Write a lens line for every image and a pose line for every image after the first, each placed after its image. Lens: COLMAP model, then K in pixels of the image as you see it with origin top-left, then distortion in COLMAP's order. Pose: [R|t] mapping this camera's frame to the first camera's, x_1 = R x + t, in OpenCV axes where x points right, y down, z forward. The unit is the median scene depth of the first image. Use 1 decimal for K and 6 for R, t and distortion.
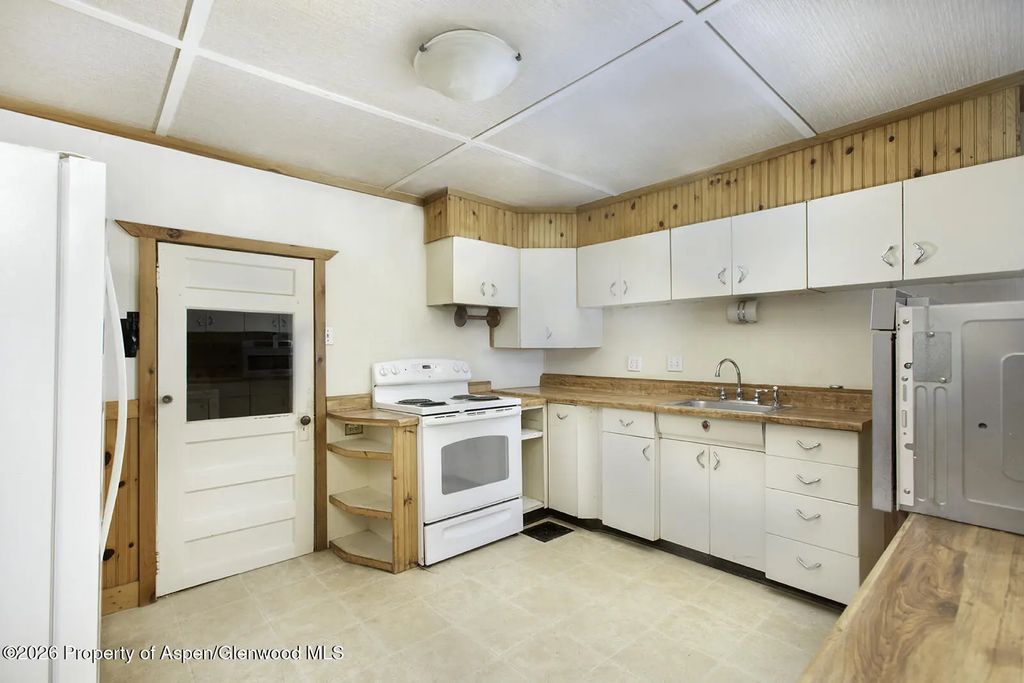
lens RADIAL K [[462.8, 0, 510.4], [0, 462.8, 350.4], [0, 0, 1]] dist [-0.010294, 0.005954]
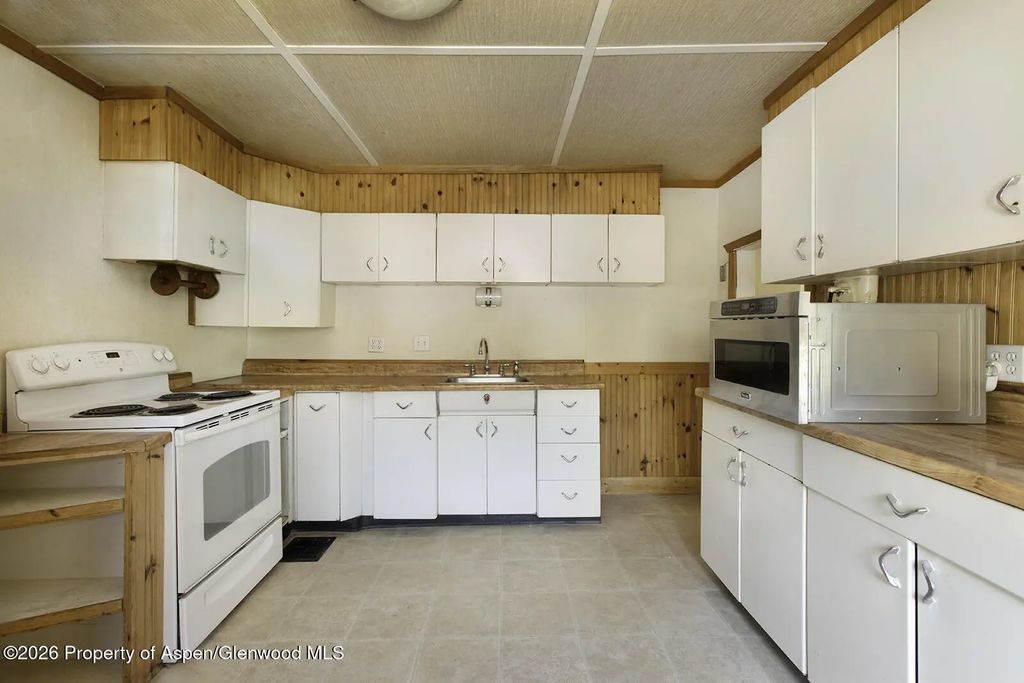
lens RADIAL K [[462.8, 0, 504.2], [0, 462.8, 327.4], [0, 0, 1]] dist [-0.010294, 0.005954]
pose [[0.664748, 0.009582, 0.747006, -0.344272], [-0.000976, 0.999928, -0.011958, 0.005994], [-0.747067, 0.007220, 0.664709, 0.208747]]
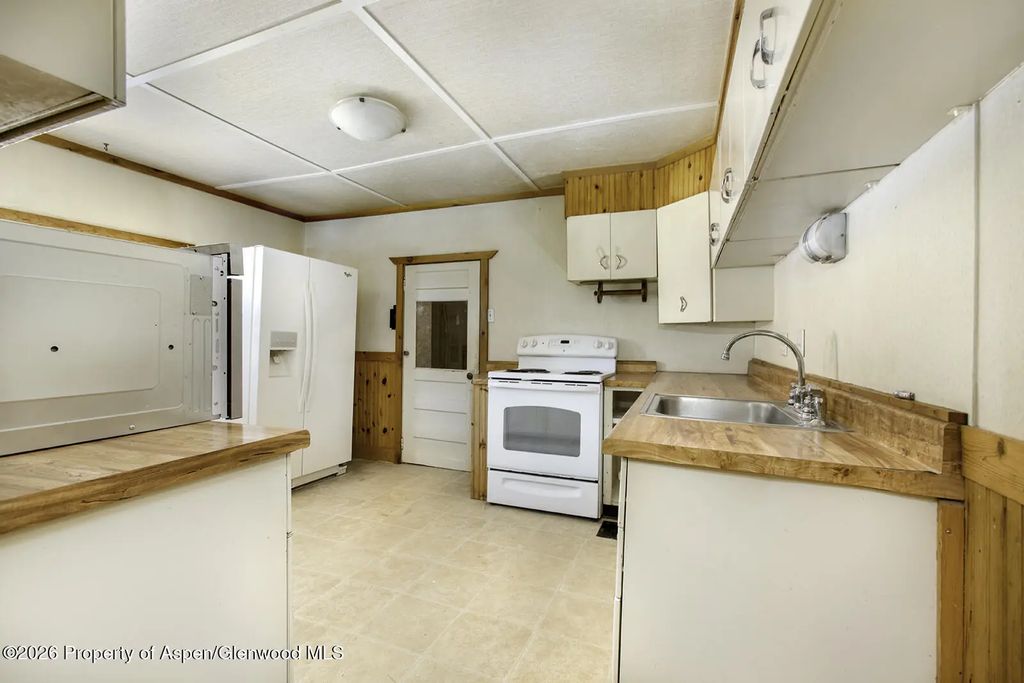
lens RADIAL K [[462.8, 0, 516.4], [0, 462.8, 340.7], [0, 0, 1]] dist [-0.010294, 0.005954]
pose [[0.445996, 0.013110, -0.894939, 0.855553], [-0.015520, 0.999856, 0.006913, 0.031577], [0.894901, 0.010806, 0.446135, 0.480332]]
